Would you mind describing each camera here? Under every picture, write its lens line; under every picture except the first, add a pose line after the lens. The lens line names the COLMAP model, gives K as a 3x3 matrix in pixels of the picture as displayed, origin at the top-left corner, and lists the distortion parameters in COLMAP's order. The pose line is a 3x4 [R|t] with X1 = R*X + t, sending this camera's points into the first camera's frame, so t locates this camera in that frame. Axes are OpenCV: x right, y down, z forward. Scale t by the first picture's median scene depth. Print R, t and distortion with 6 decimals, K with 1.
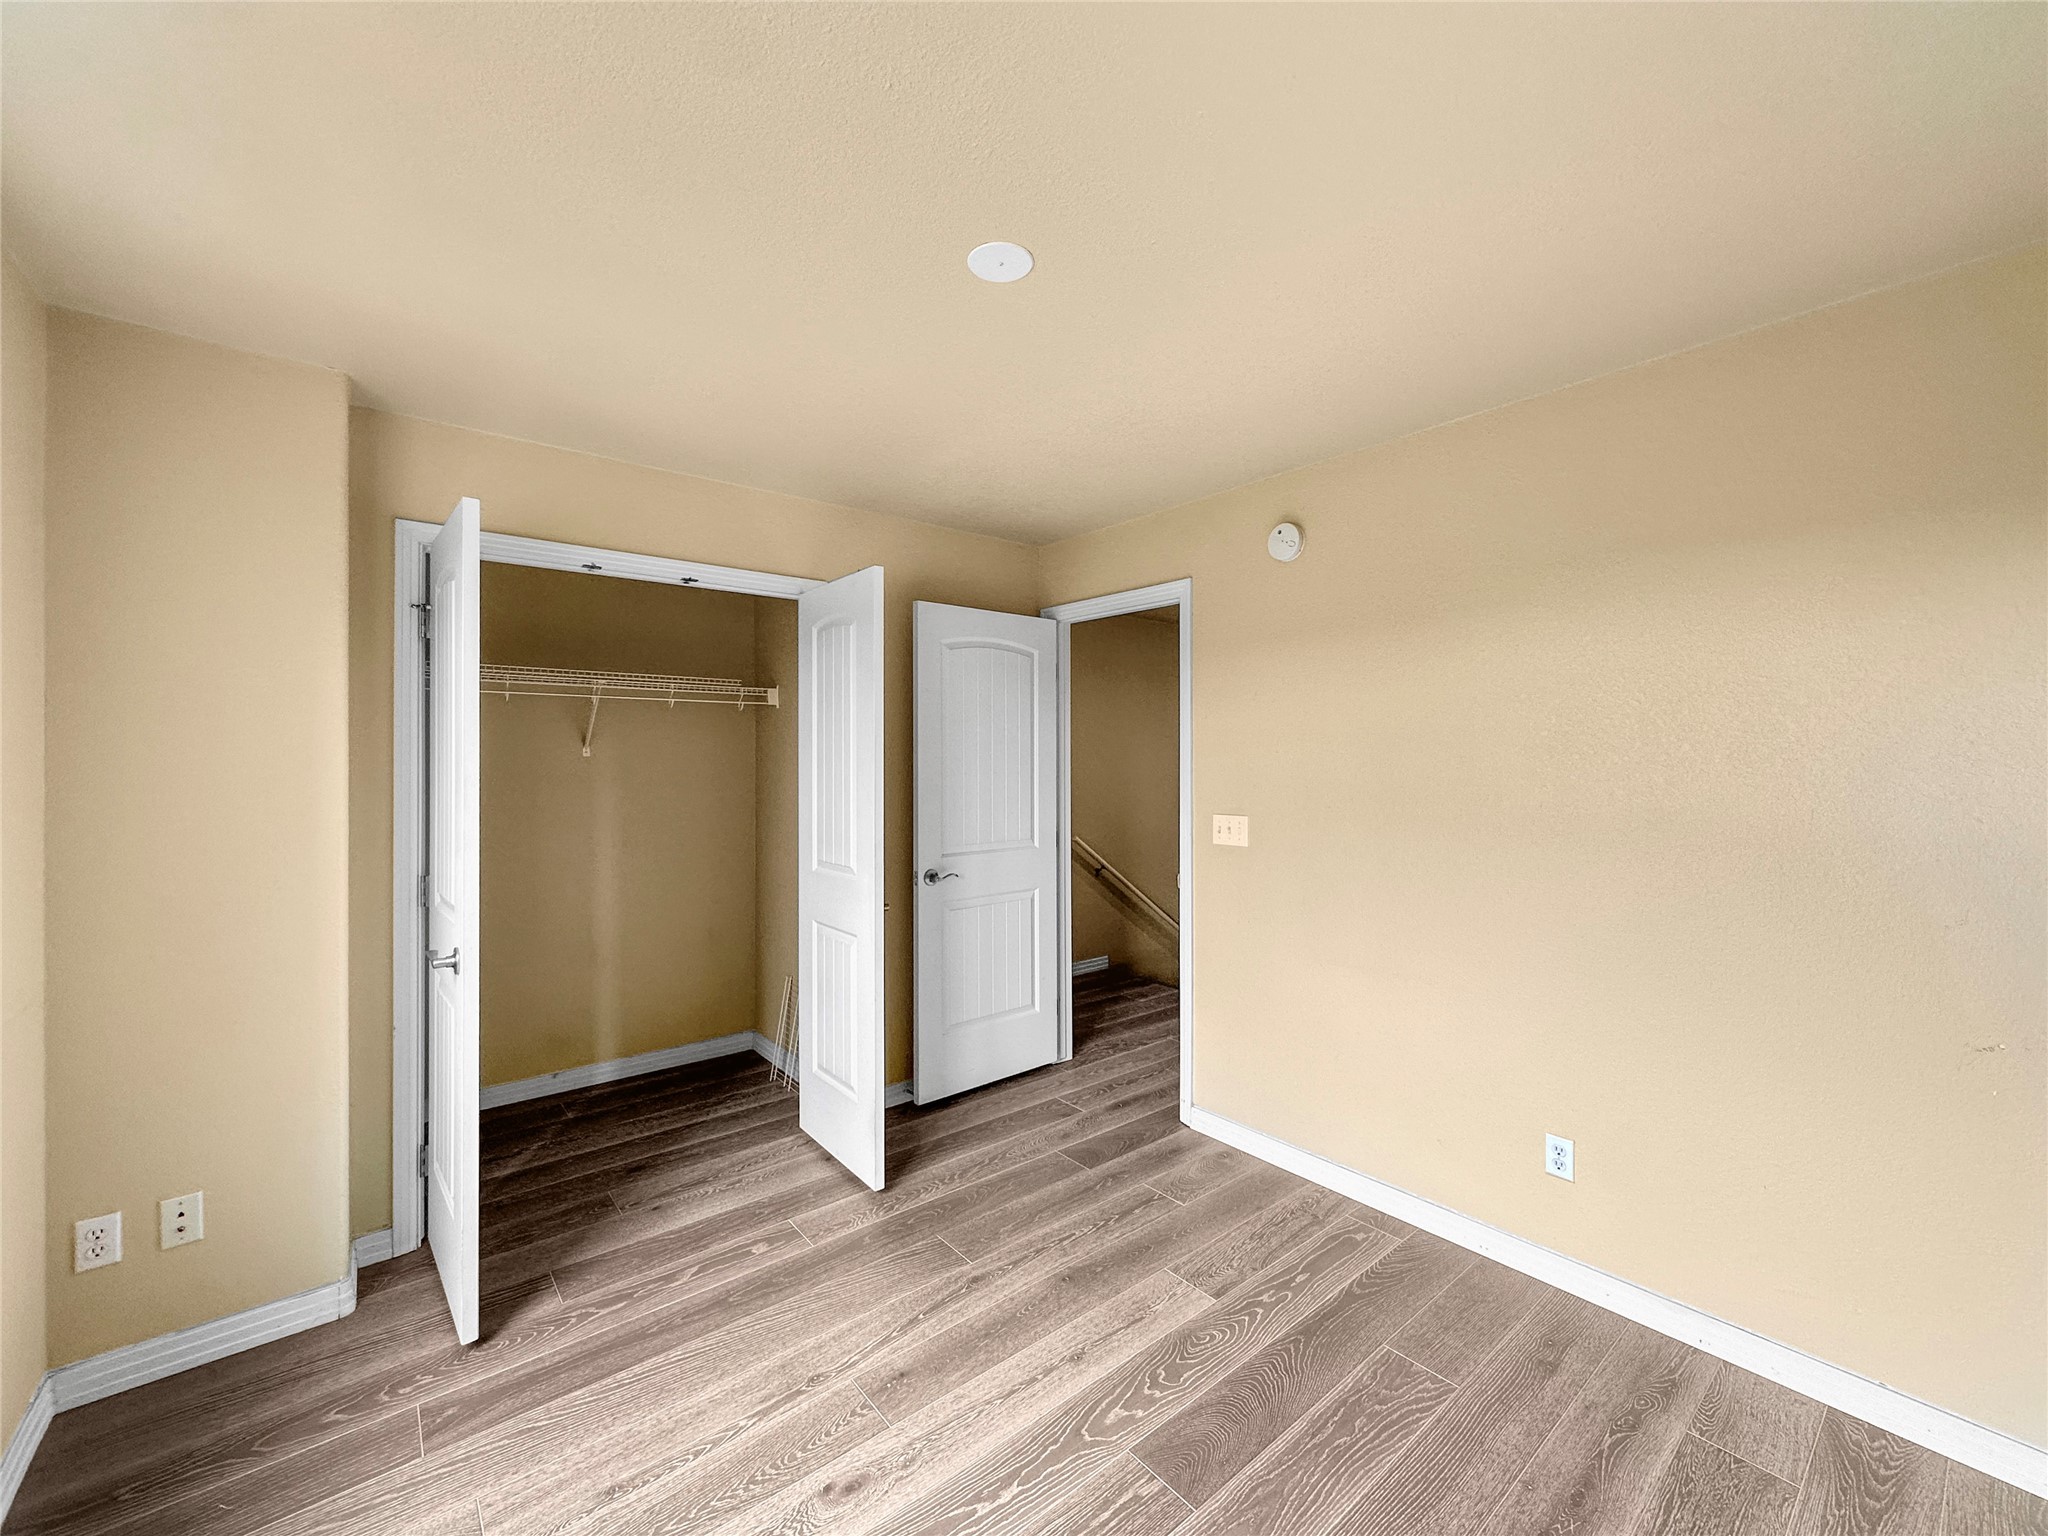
lens RADIAL K [[821.5, 0, 1027.0], [0, 821.5, 765.8], [0, 0, 1]] dist [-0.000997, 0.000175]
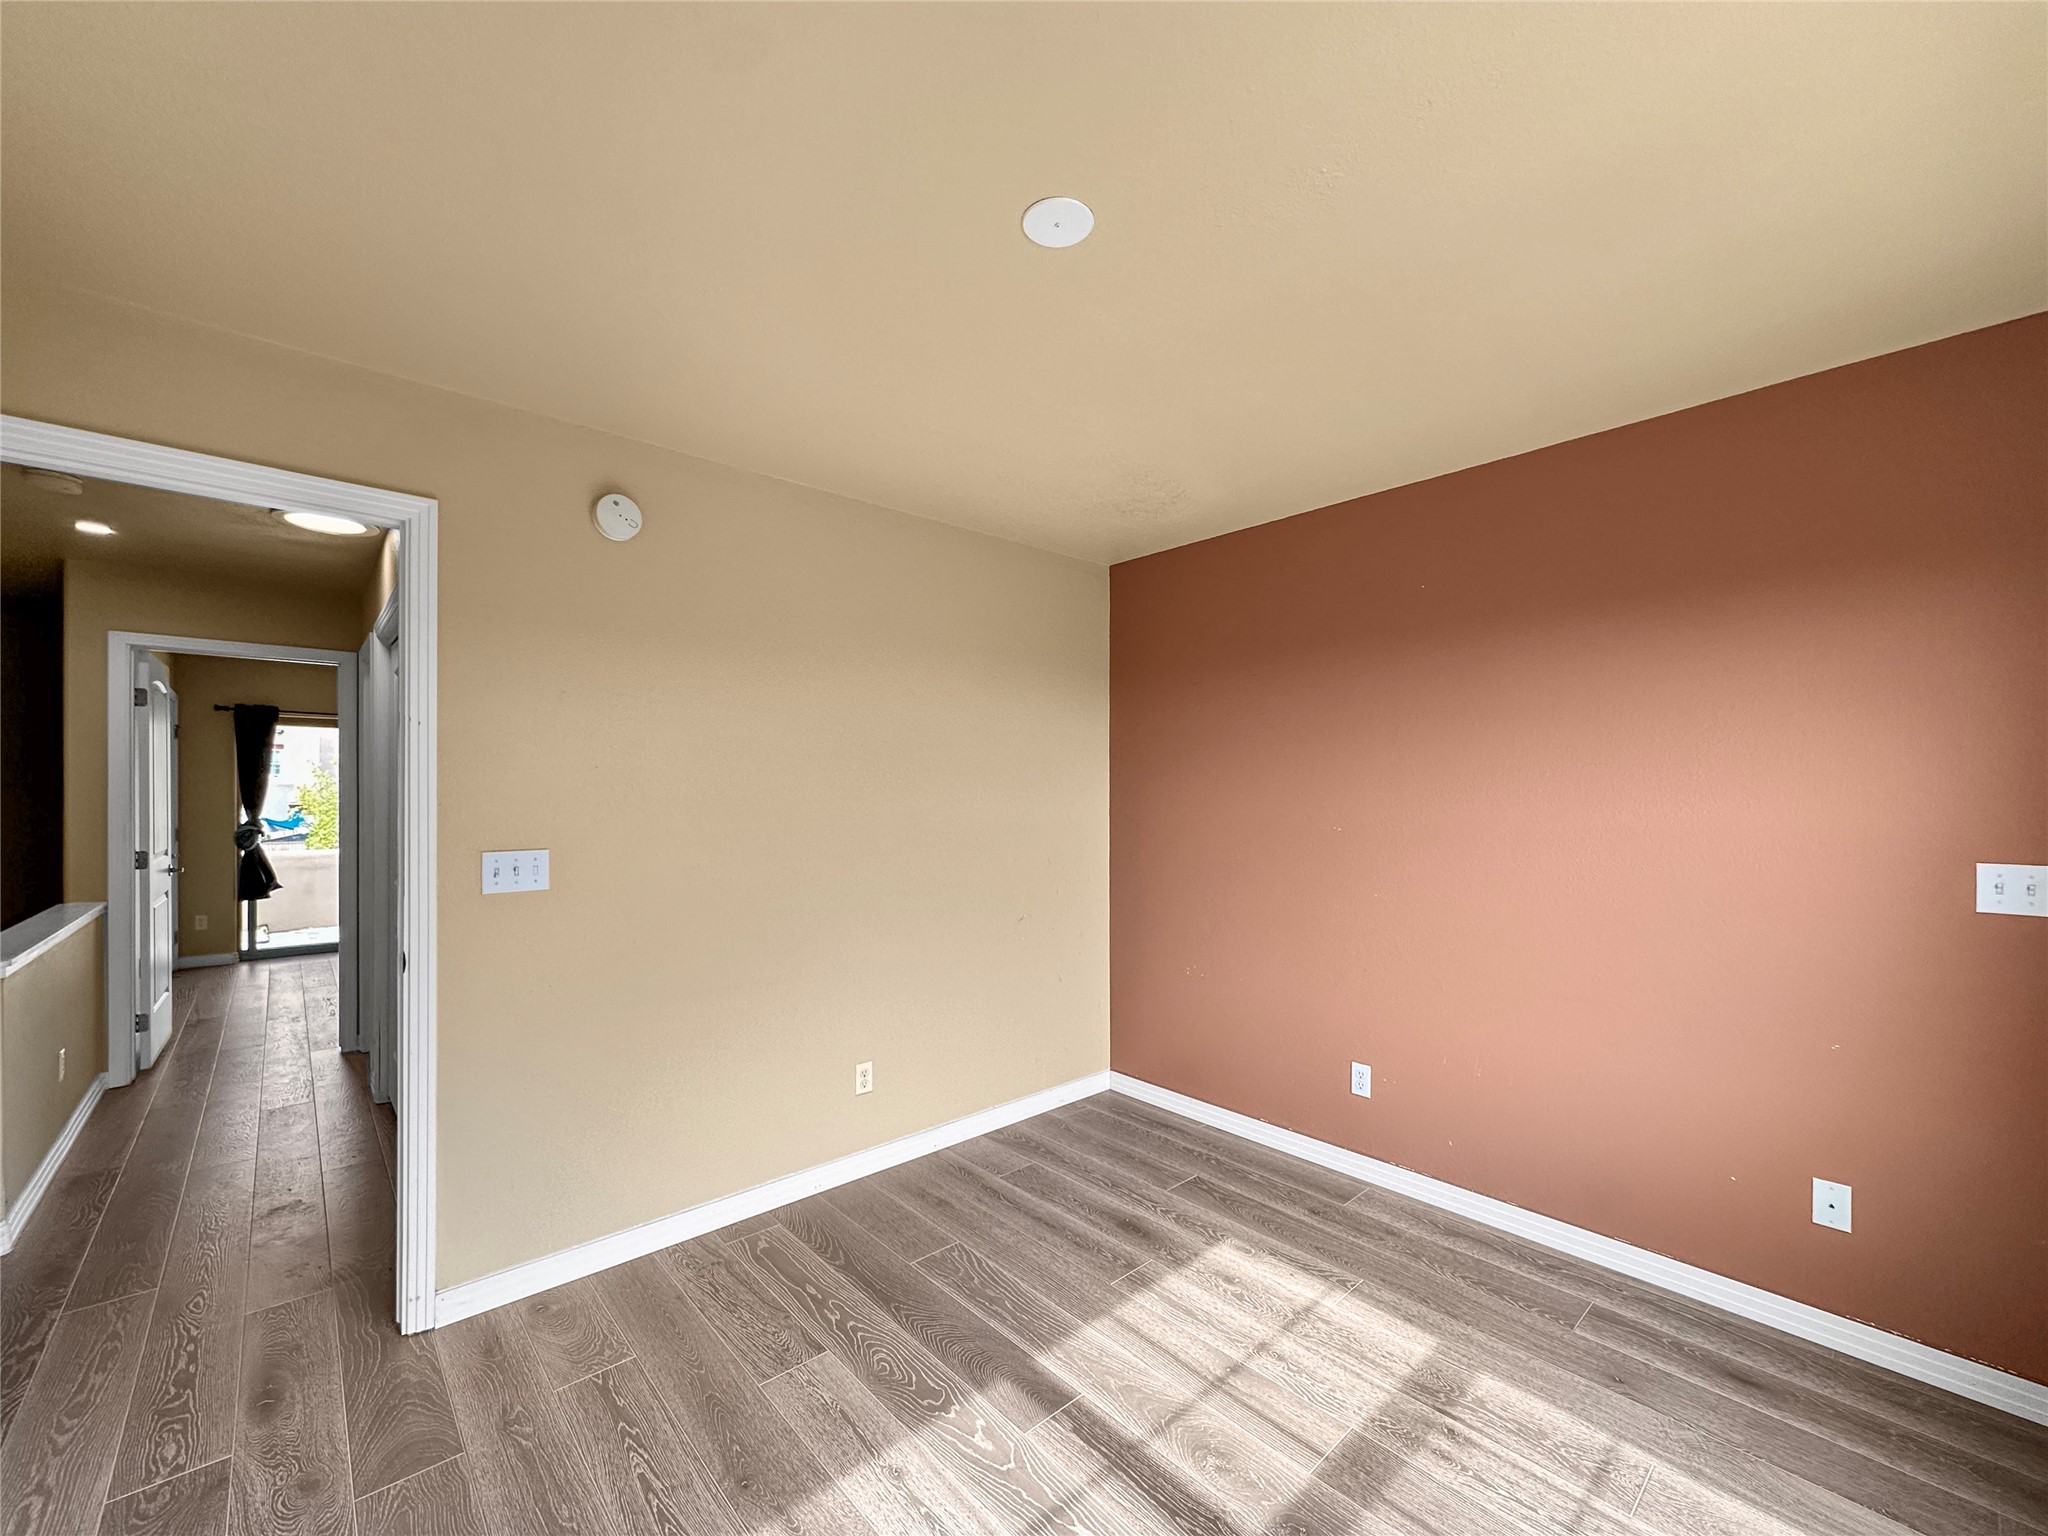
lens RADIAL K [[825.4, 0, 1028.3], [0, 825.4, 798.1], [0, 0, 1]] dist [0.000878, 0.000286]
pose [[-0.046449, -0.003723, 0.998914, -0.721851], [0.004396, 0.999983, 0.003932, 0.017659], [-0.998911, 0.004573, -0.046431, 0.815266]]
